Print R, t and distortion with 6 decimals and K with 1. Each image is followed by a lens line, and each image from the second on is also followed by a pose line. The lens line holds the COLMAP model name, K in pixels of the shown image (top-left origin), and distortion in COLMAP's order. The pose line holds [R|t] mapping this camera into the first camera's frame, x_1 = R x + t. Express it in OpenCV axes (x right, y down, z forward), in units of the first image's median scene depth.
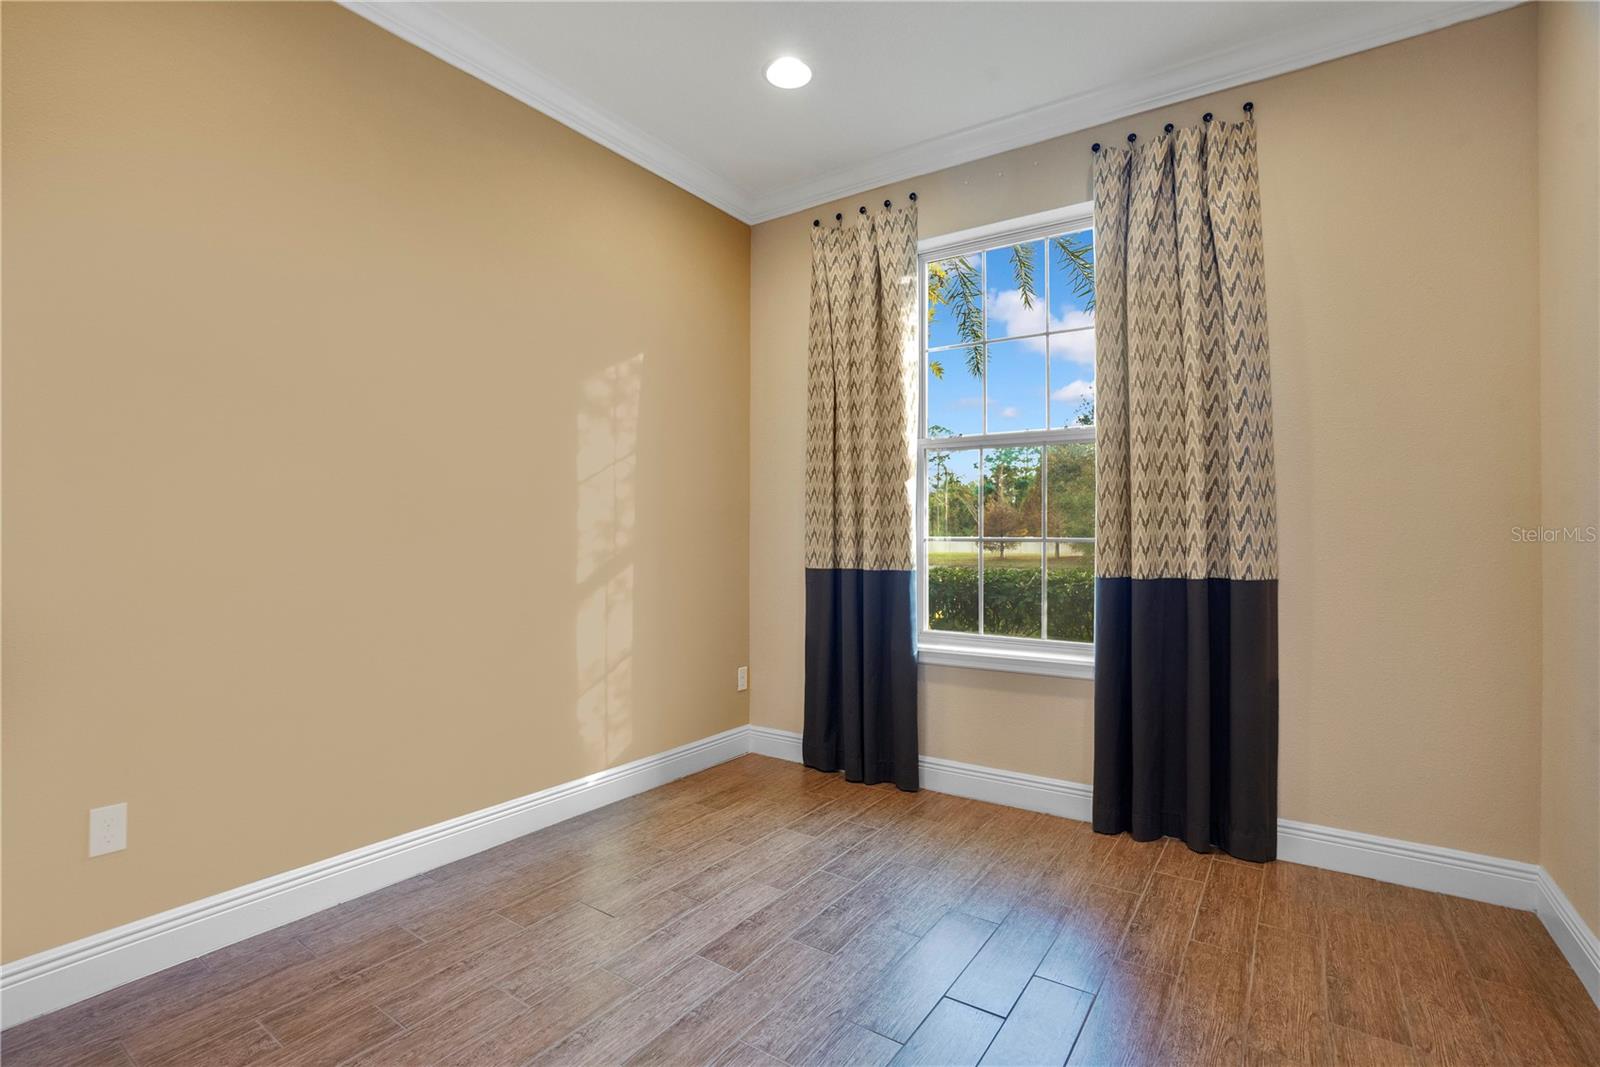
lens RADIAL K [[744.5, 0, 810.0], [0, 744.5, 543.9], [0, 0, 1]] dist [-0.098063, 0.053386]
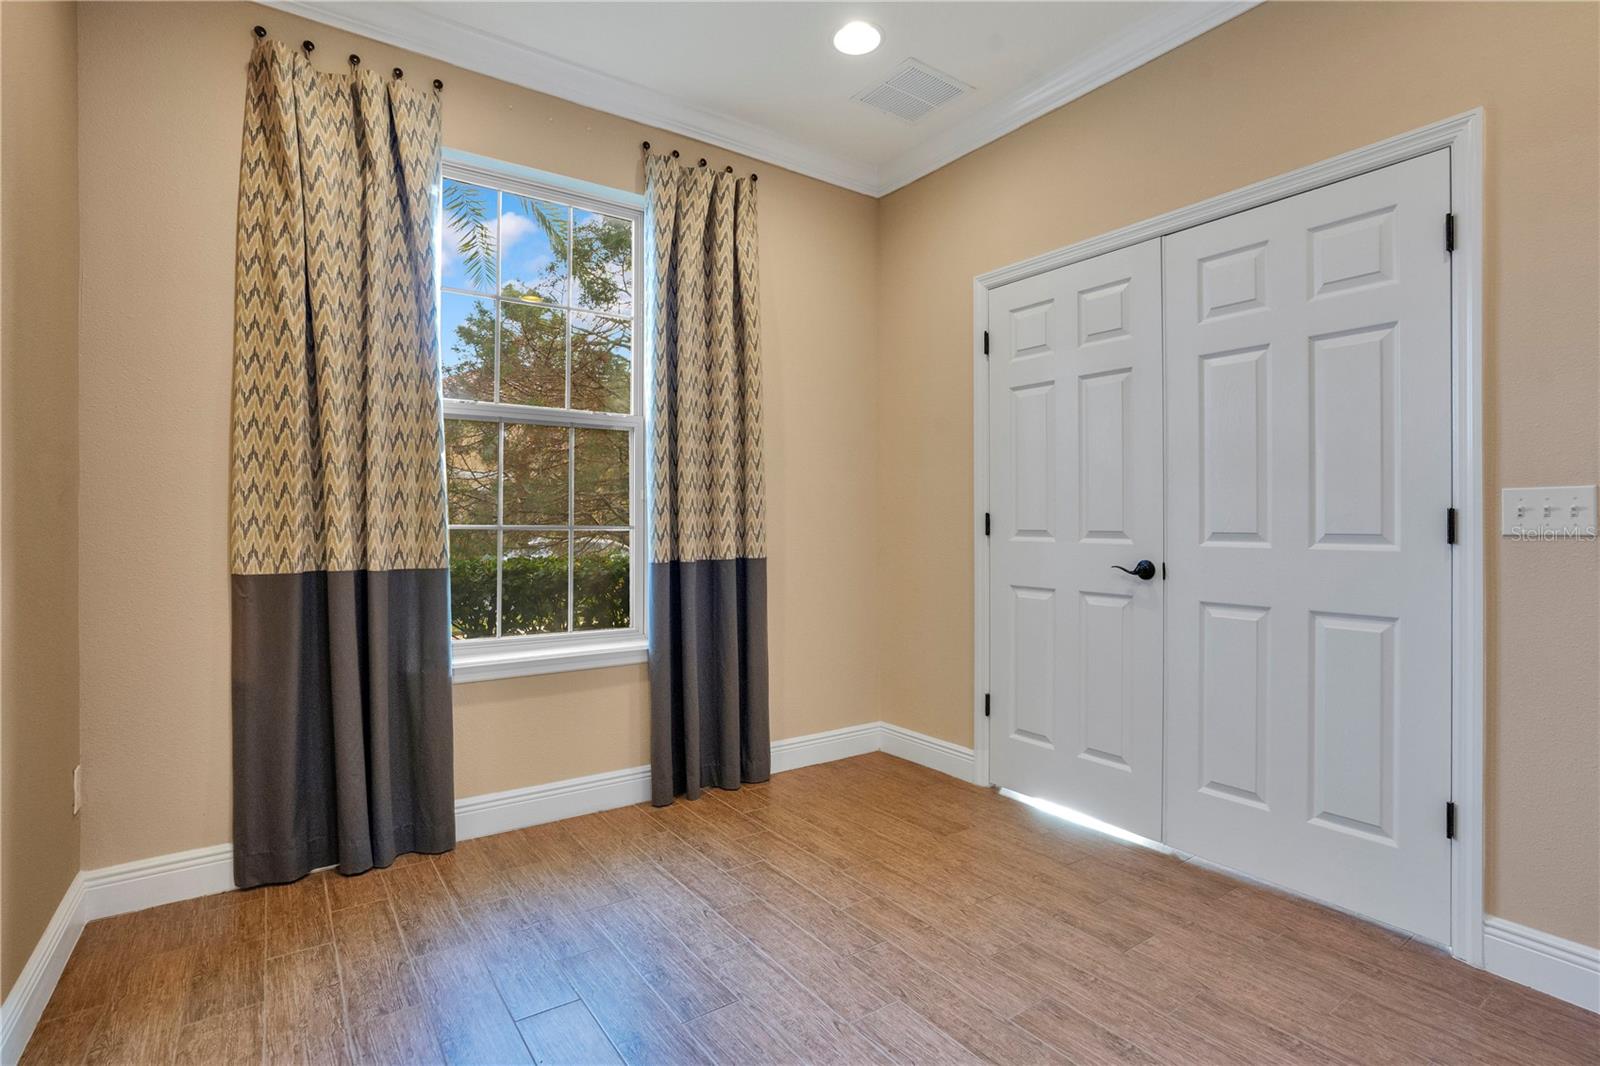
lens RADIAL K [[758.2, 0, 800.0], [0, 758.2, 533.0], [0, 0, 1]] dist [-0.001735, -0.000233]
pose [[0.364932, -0.009113, 0.930990, -0.512823], [0.015768, 0.999869, 0.003607, 0.002610], [-0.930901, 0.013364, 0.365028, 0.387942]]
